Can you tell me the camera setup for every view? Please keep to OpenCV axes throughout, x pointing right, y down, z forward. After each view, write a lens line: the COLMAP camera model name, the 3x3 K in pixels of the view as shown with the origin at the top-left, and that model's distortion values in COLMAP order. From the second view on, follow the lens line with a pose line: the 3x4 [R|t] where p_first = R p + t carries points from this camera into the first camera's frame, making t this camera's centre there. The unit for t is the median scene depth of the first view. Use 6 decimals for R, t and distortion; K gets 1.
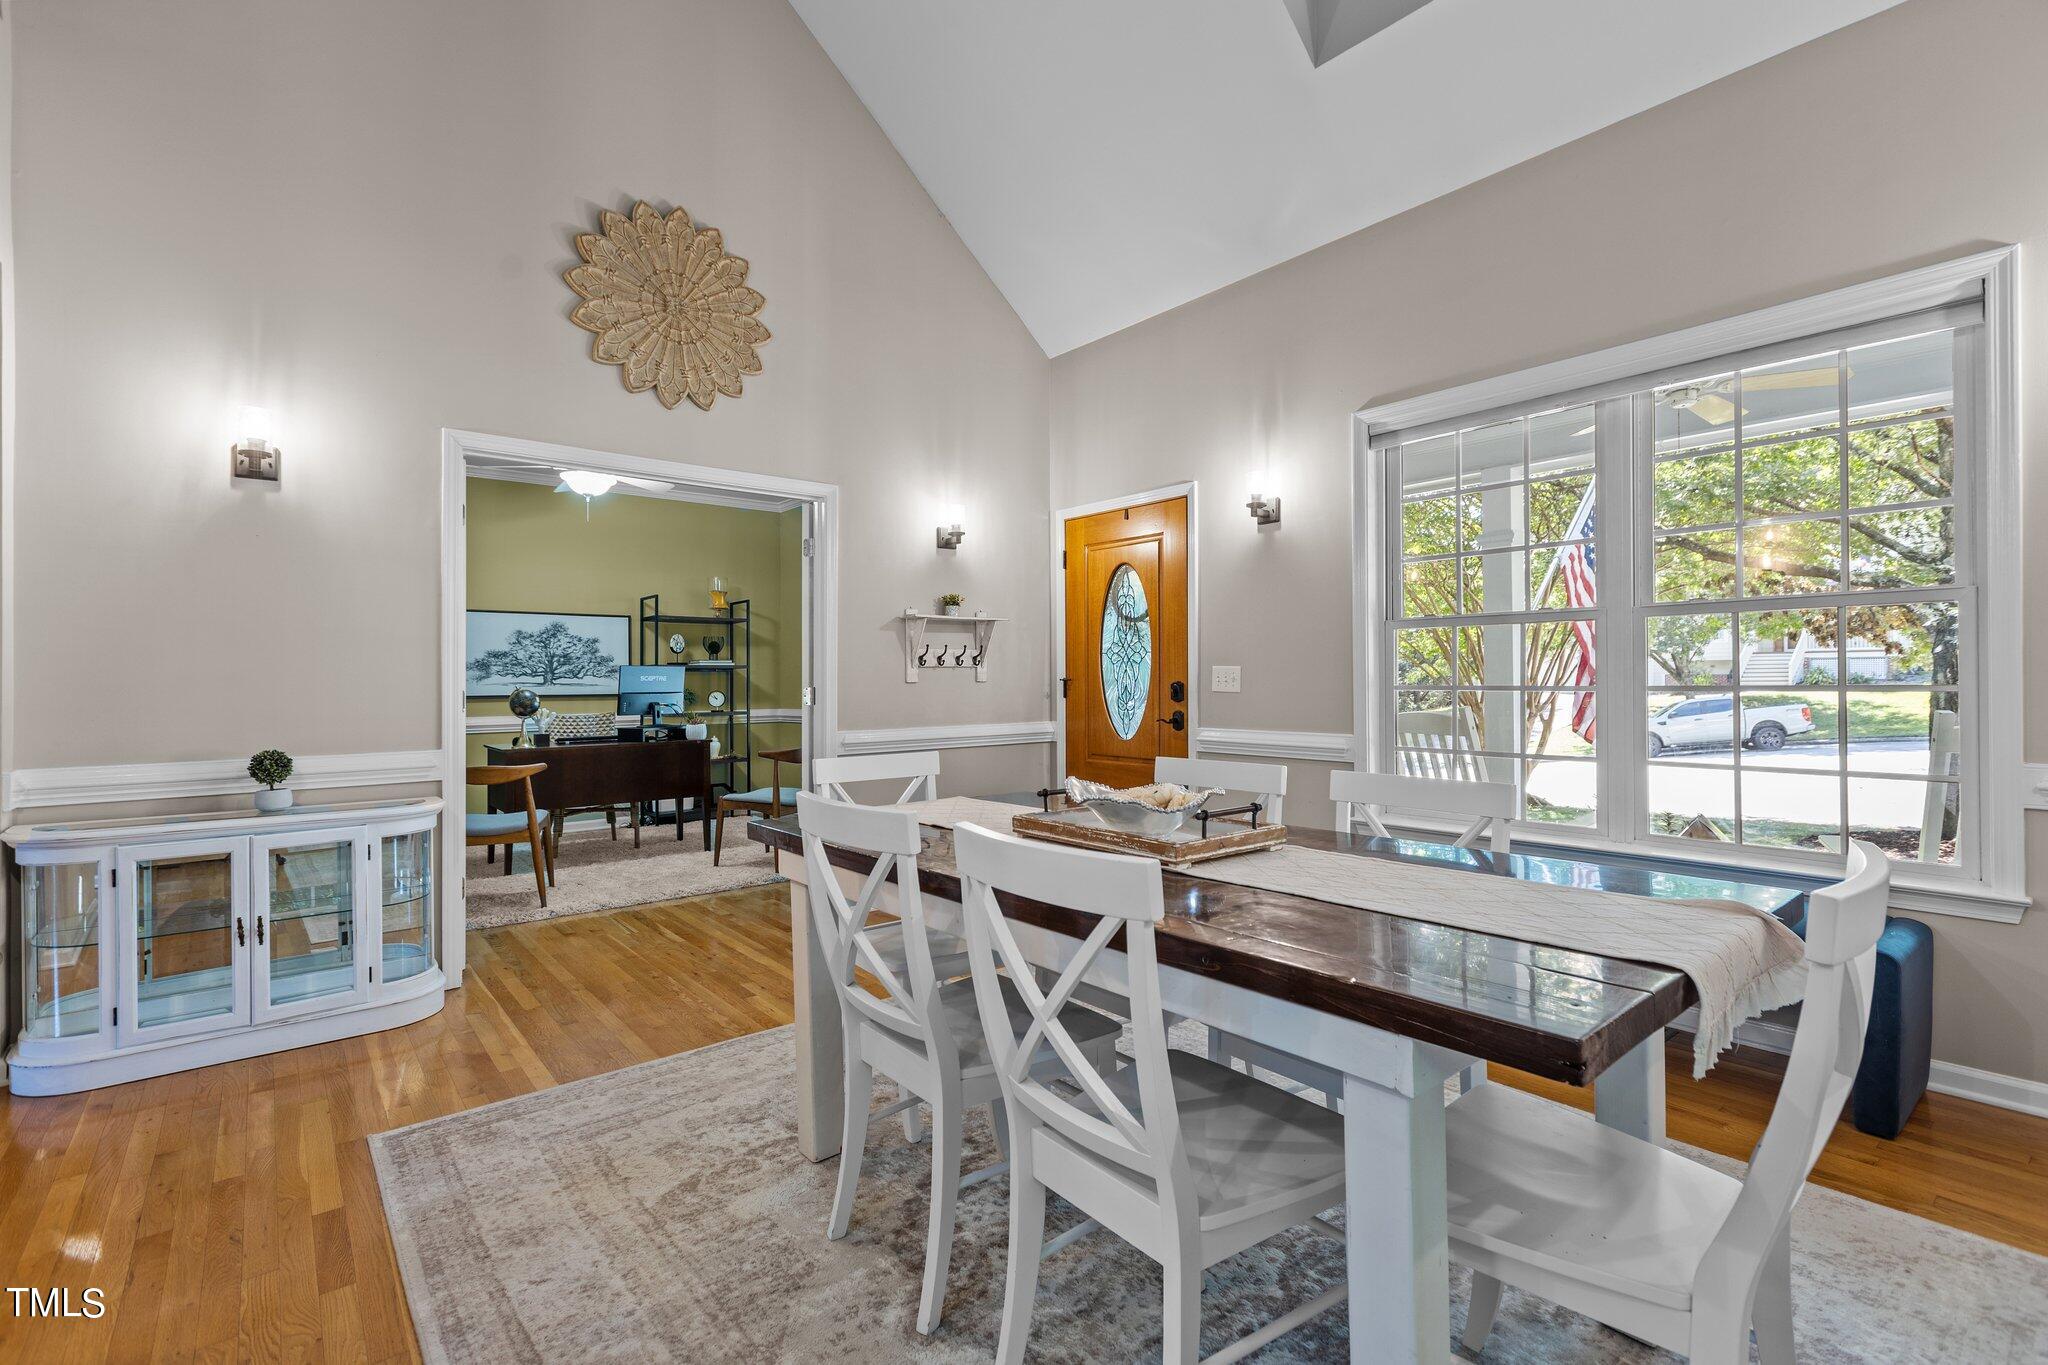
lens RADIAL K [[923.9, 0, 1022.9], [0, 923.9, 671.6], [0, 0, 1]] dist [0.003916, 0.000594]
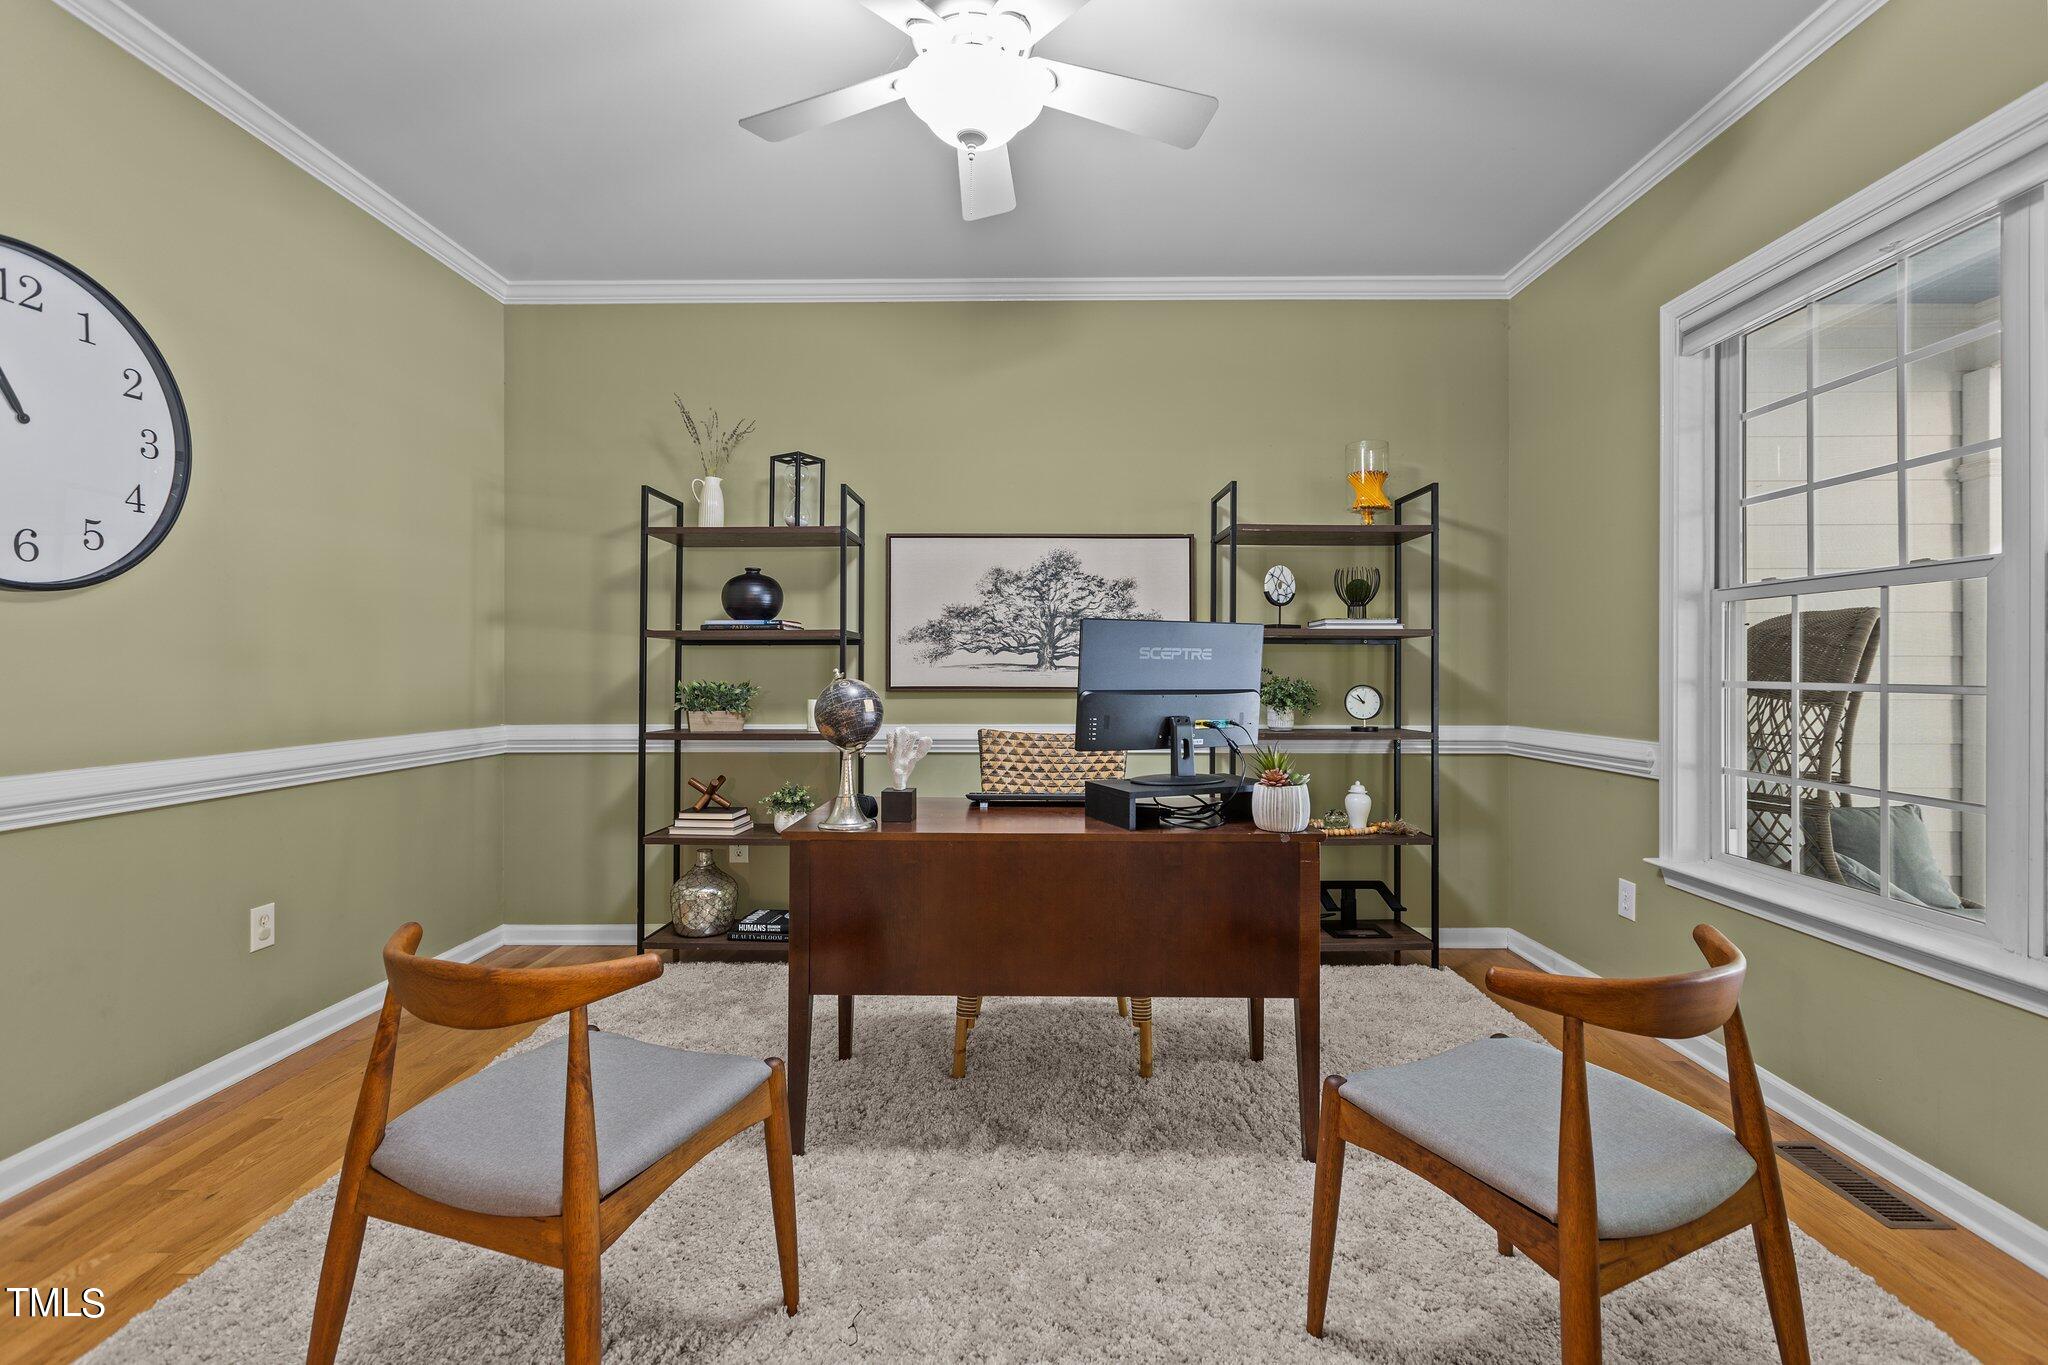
lens RADIAL K [[923.9, 0, 1029.6], [0, 923.9, 661.3], [0, 0, 1]] dist [0.003916, 0.000594]
pose [[0.765994, 0.005422, -0.642825, -0.167203], [-0.001236, 0.999975, 0.006961, 0.006221], [0.642847, -0.004538, 0.765981, 0.556189]]
